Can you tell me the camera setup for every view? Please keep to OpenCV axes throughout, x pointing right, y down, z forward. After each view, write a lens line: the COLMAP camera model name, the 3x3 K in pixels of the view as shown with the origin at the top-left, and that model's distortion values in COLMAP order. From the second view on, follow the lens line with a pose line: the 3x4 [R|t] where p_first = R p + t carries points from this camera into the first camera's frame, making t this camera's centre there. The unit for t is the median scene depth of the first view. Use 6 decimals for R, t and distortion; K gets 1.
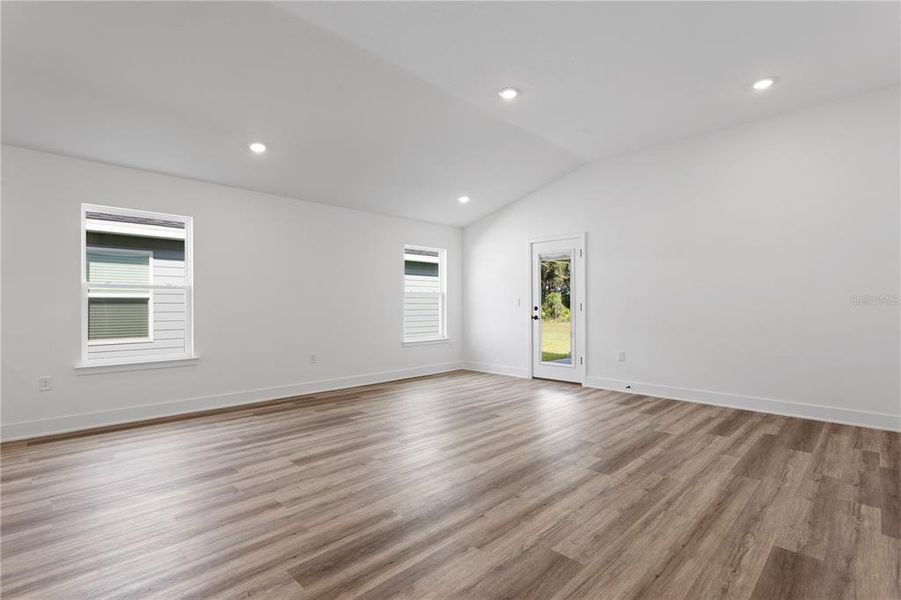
lens RADIAL K [[430.8, 0, 446.0], [0, 430.8, 300.3], [0, 0, 1]] dist [-0.000486, 0.002755]
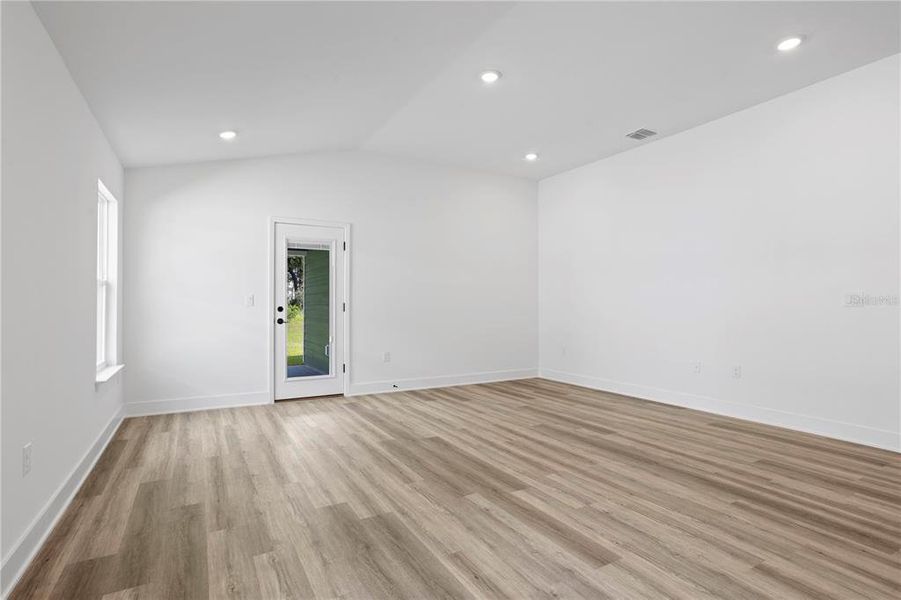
lens RADIAL K [[451.2, 0, 466.4], [0, 451.2, 299.6], [0, 0, 1]] dist [-0.027516, 0.008983]
pose [[0.252874, 0.011218, 0.967434, -0.501566], [-0.009156, 0.999916, -0.009202, 0.006728], [-0.967456, -0.006531, 0.252955, 0.512293]]
